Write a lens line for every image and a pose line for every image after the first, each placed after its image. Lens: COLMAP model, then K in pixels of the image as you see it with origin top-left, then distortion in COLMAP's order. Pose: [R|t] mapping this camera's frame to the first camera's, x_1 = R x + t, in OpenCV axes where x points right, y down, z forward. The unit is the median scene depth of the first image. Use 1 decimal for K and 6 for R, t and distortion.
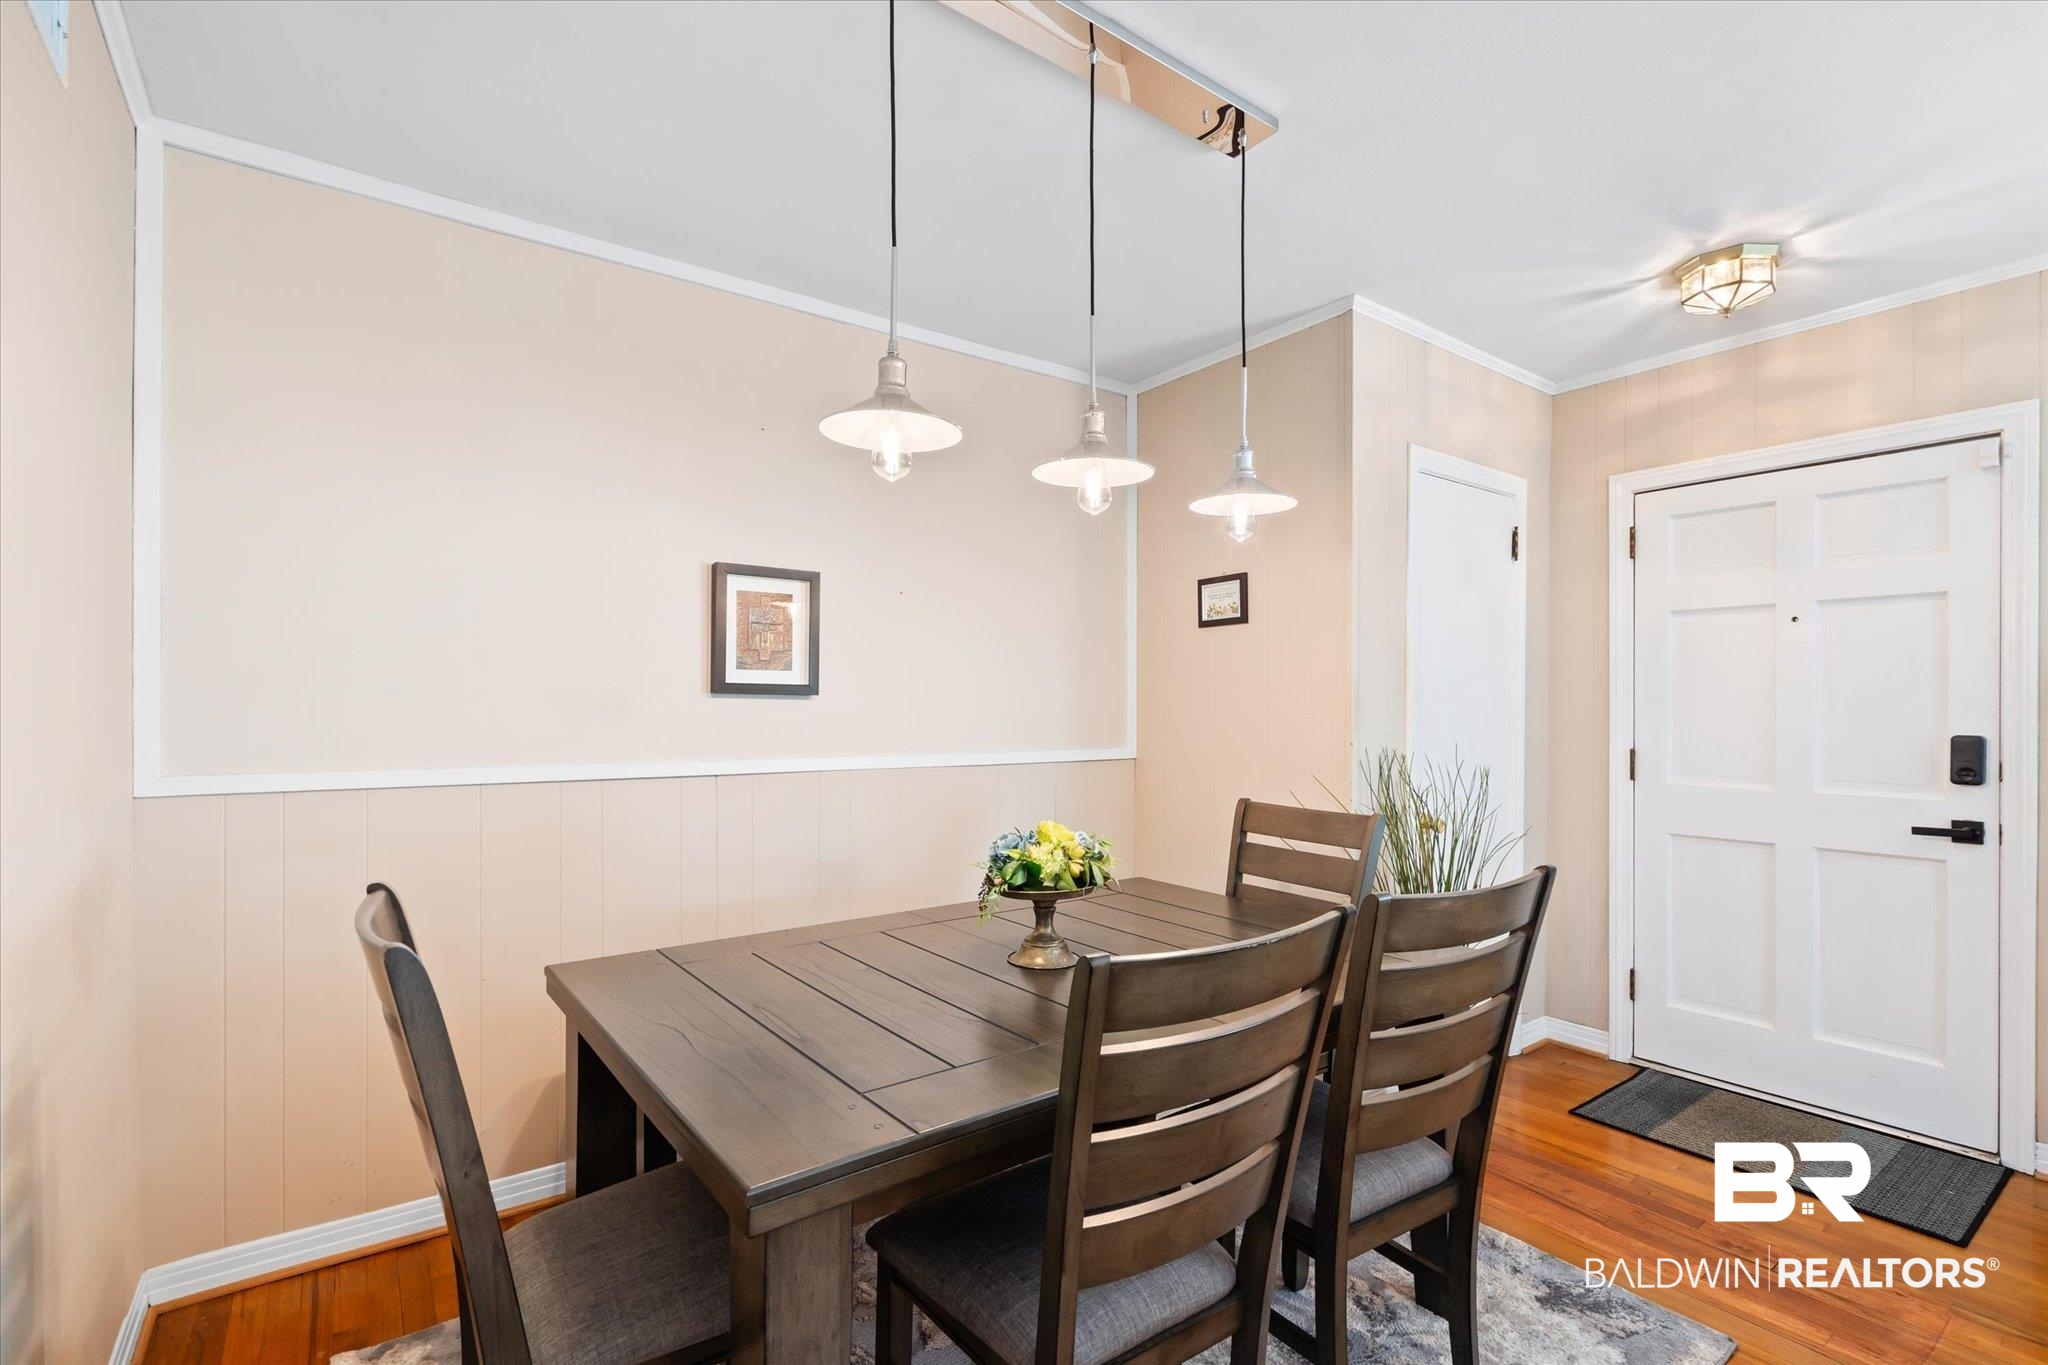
lens RADIAL K [[937.7, 0, 1020.6], [0, 937.7, 695.3], [0, 0, 1]] dist [0.000562, 0.000506]
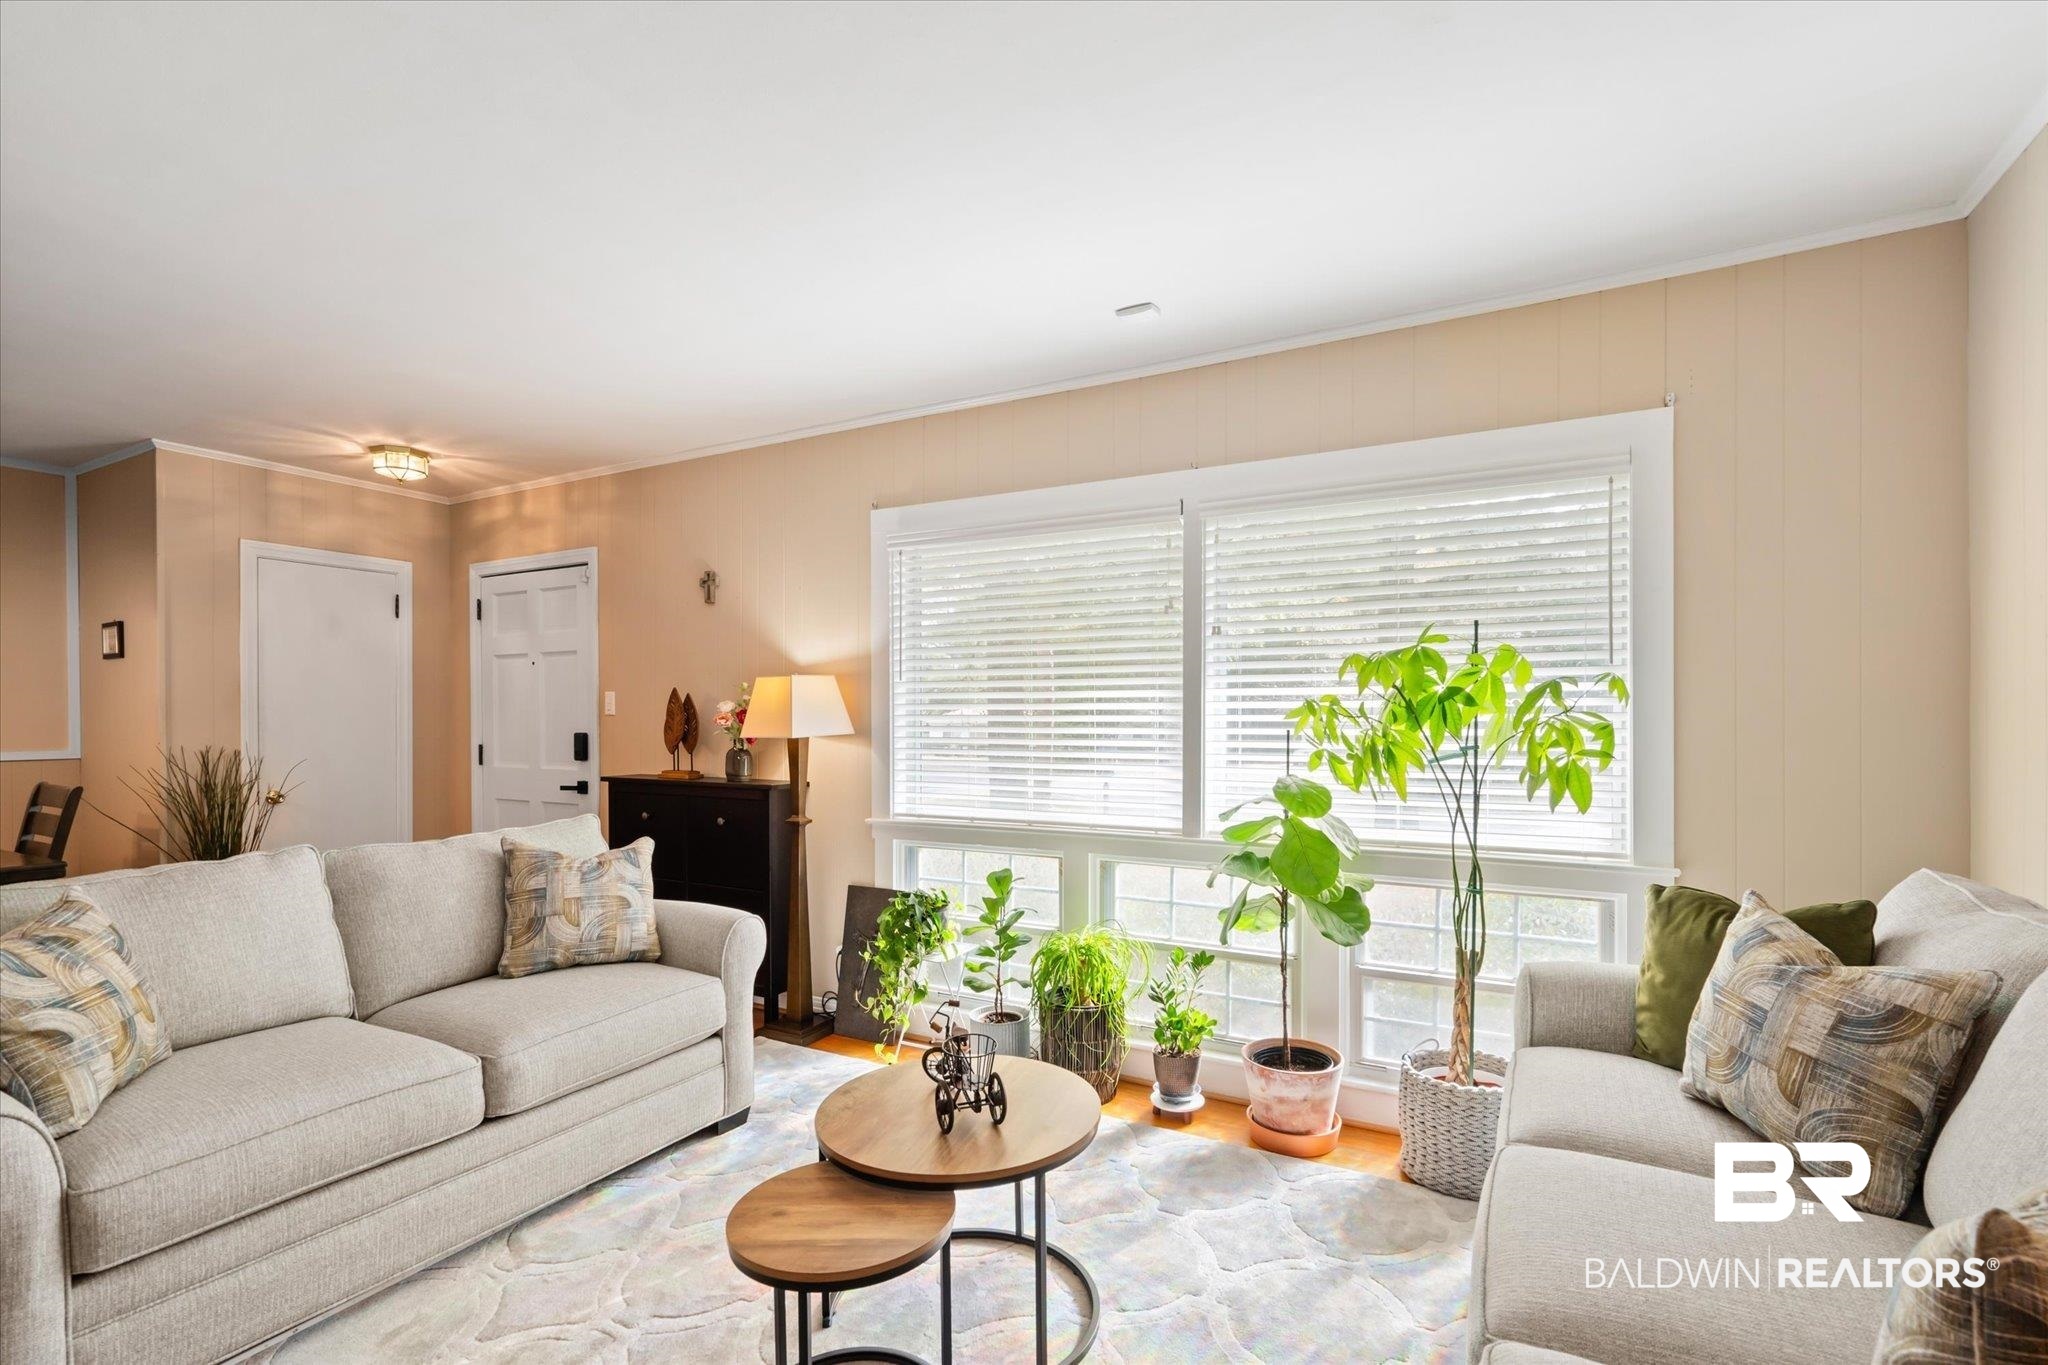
lens RADIAL K [[937.7, 0, 1035.0], [0, 937.7, 715.1], [0, 0, 1]] dist [0.000562, 0.000506]
pose [[0.913683, -0.004387, 0.406405, 0.956014], [-0.000950, 0.999916, 0.012930, -0.012610], [-0.406428, -0.012200, 0.913602, -0.853943]]
